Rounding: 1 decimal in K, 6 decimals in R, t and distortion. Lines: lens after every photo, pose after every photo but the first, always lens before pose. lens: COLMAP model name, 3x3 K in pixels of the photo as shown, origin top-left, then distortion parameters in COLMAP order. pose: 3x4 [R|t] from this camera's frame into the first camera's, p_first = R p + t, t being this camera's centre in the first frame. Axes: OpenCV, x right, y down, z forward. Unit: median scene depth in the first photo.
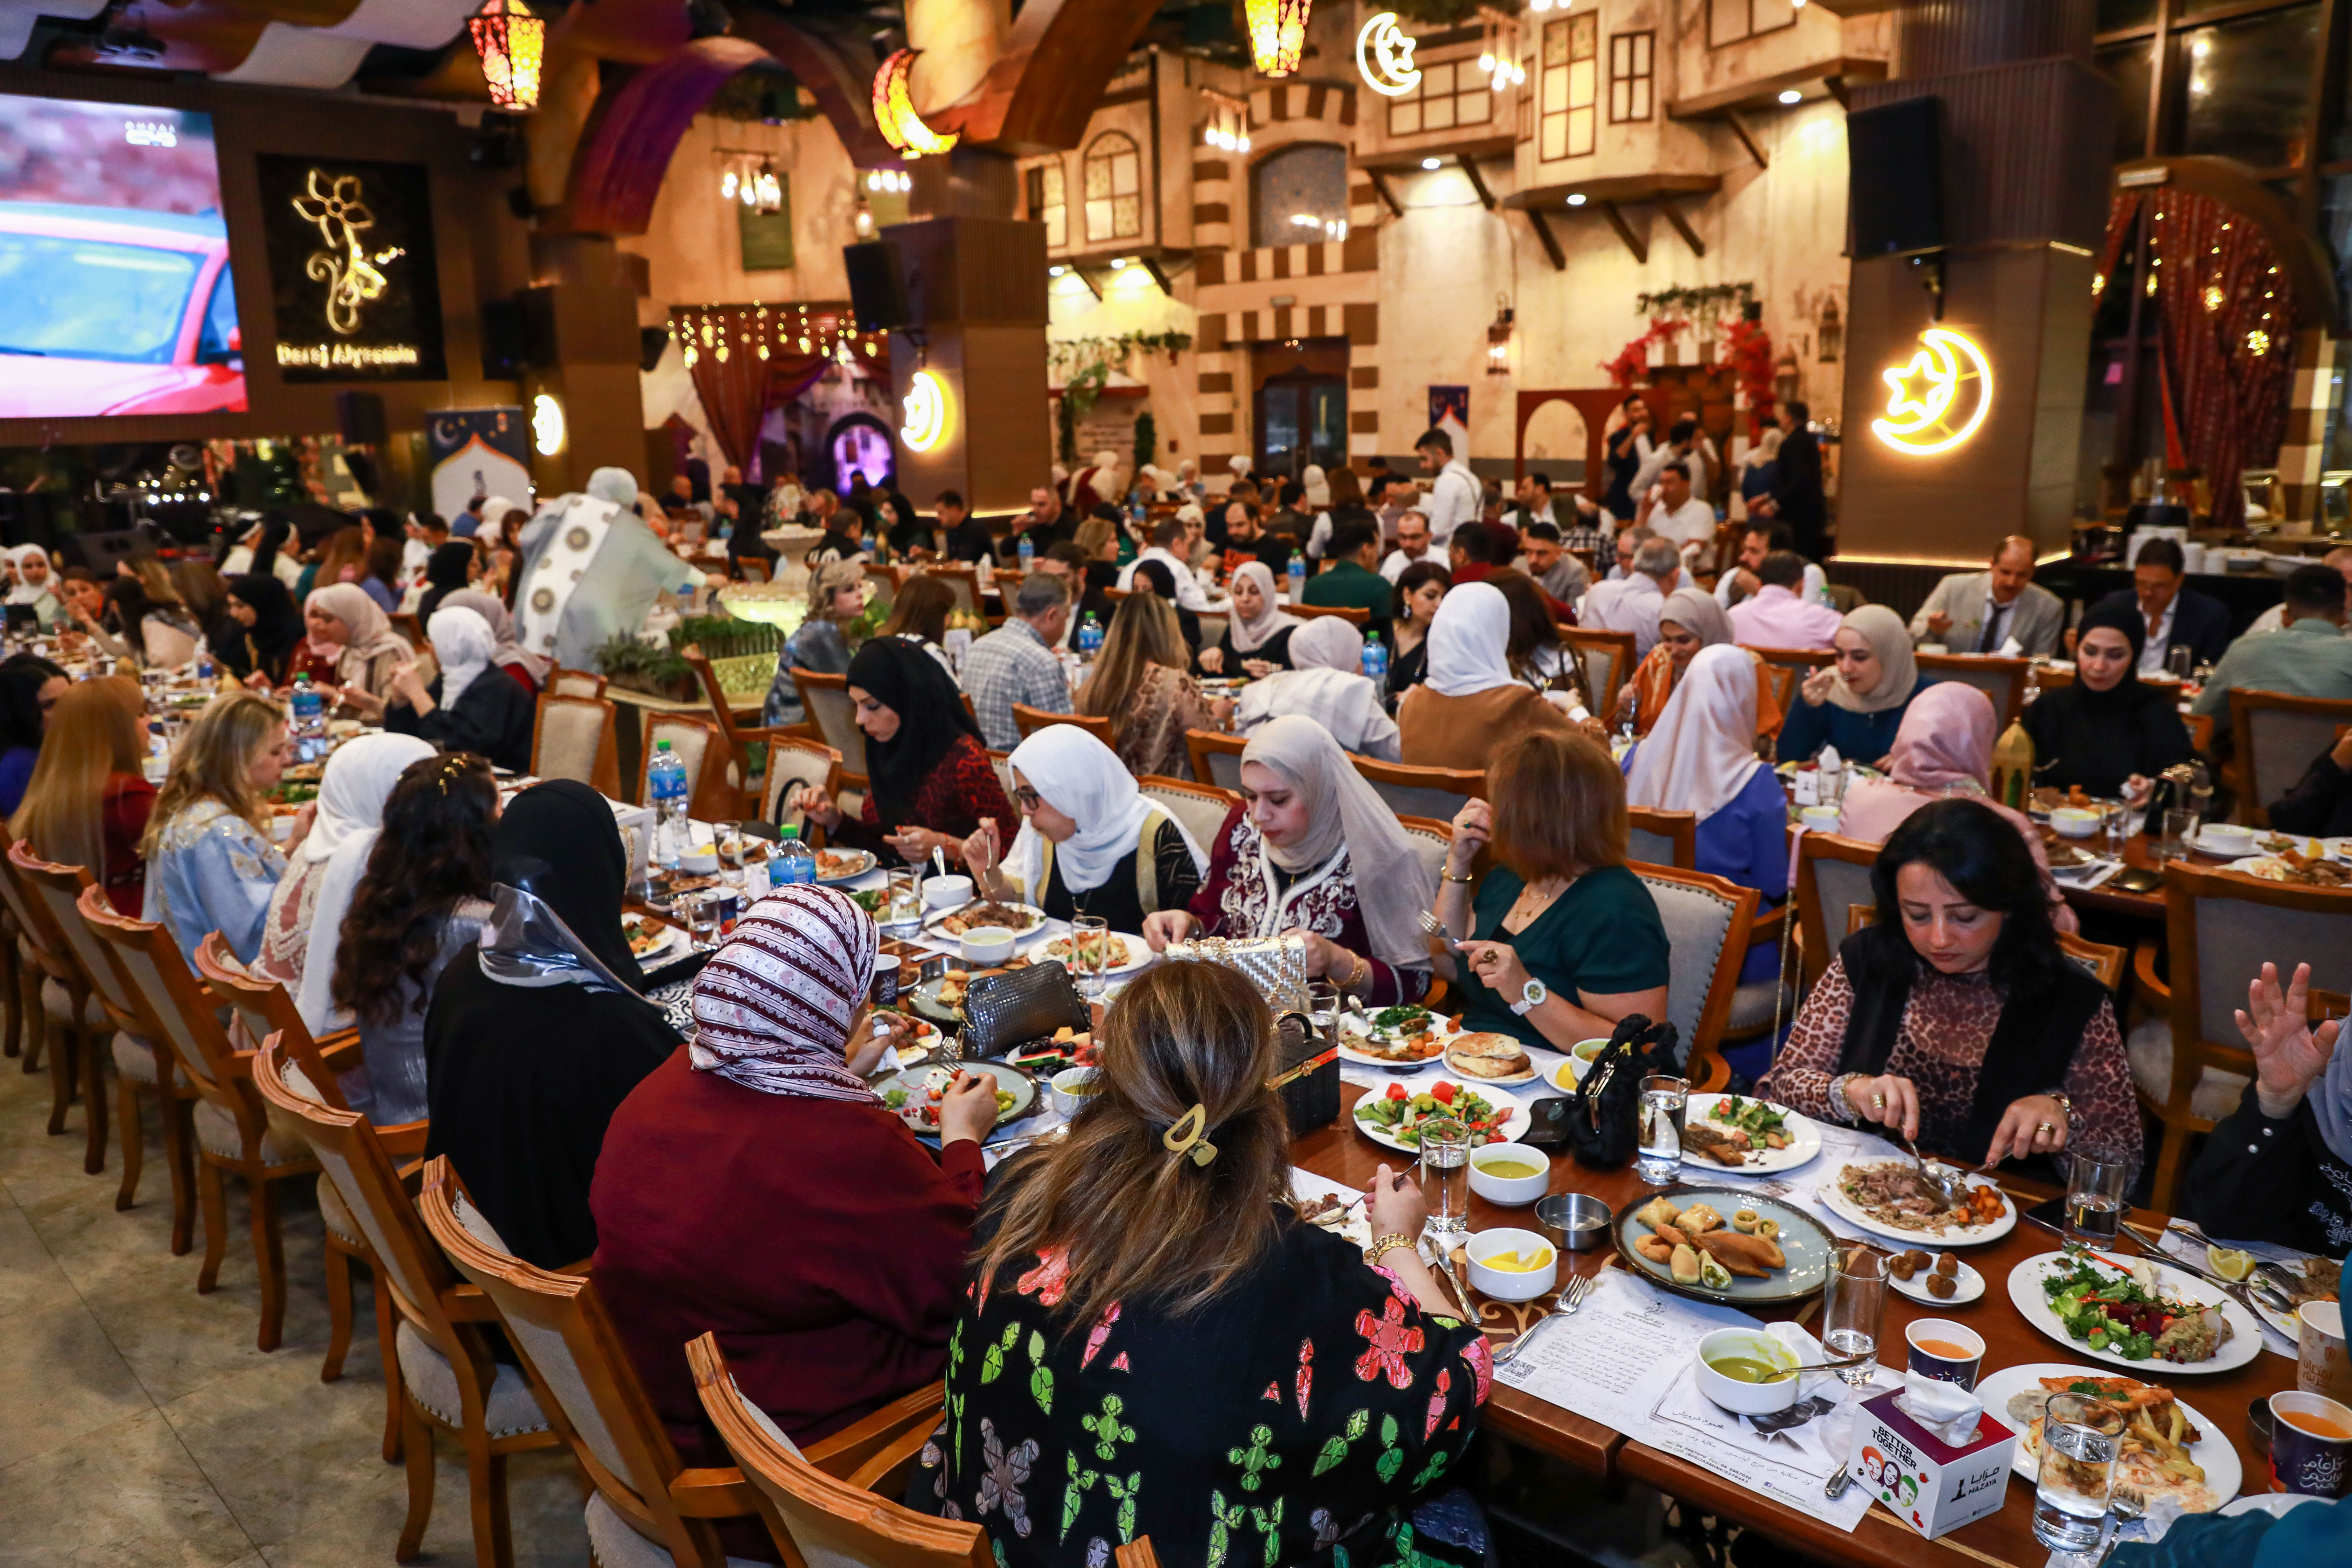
lens RADIAL K [[1707.8, 0, 1176.0], [0, 1707.8, 784.0], [0, 0, 1]] dist [0.000785, 0.002856]
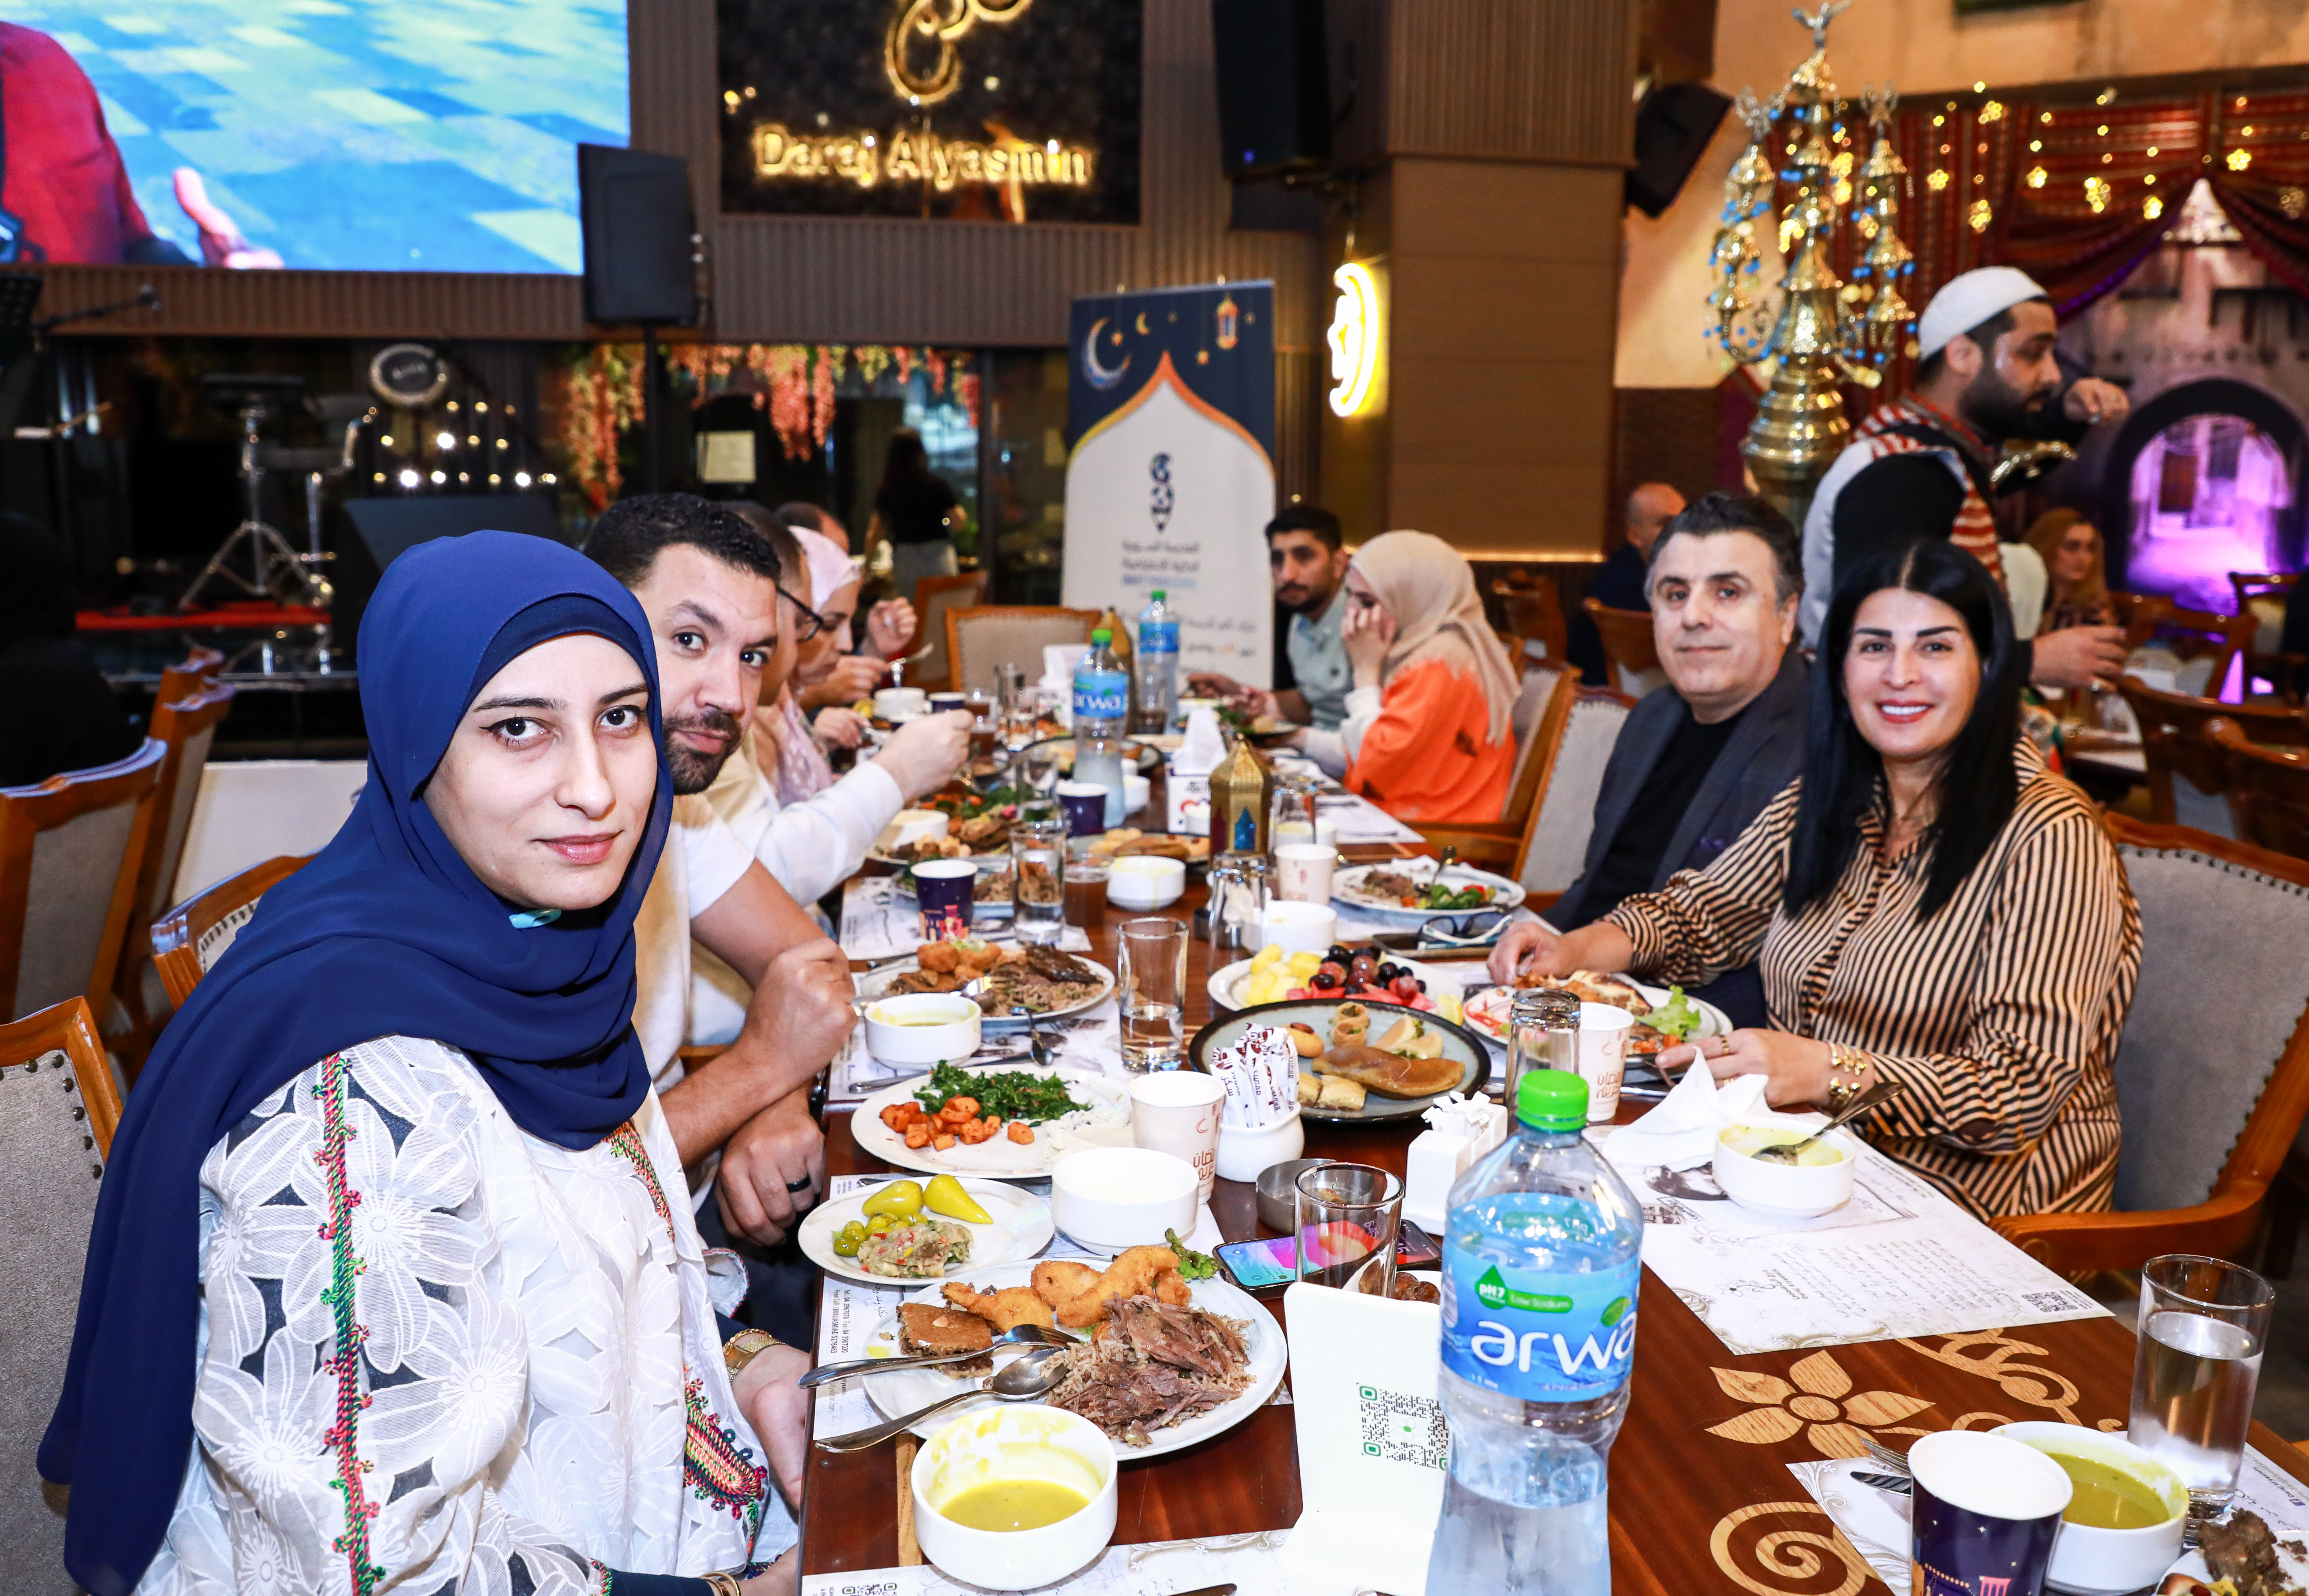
lens RADIAL K [[1840.6, 0, 1154.5], [0, 1840.6, 798.0], [0, 0, 1]] dist [-0.075205, -0.000339]
pose [[0.810618, 0.142312, -0.568019, -0.151378], [-0.166315, 0.986025, 0.009691, -0.100818], [0.561460, 0.086614, 0.822959, 0.605212]]
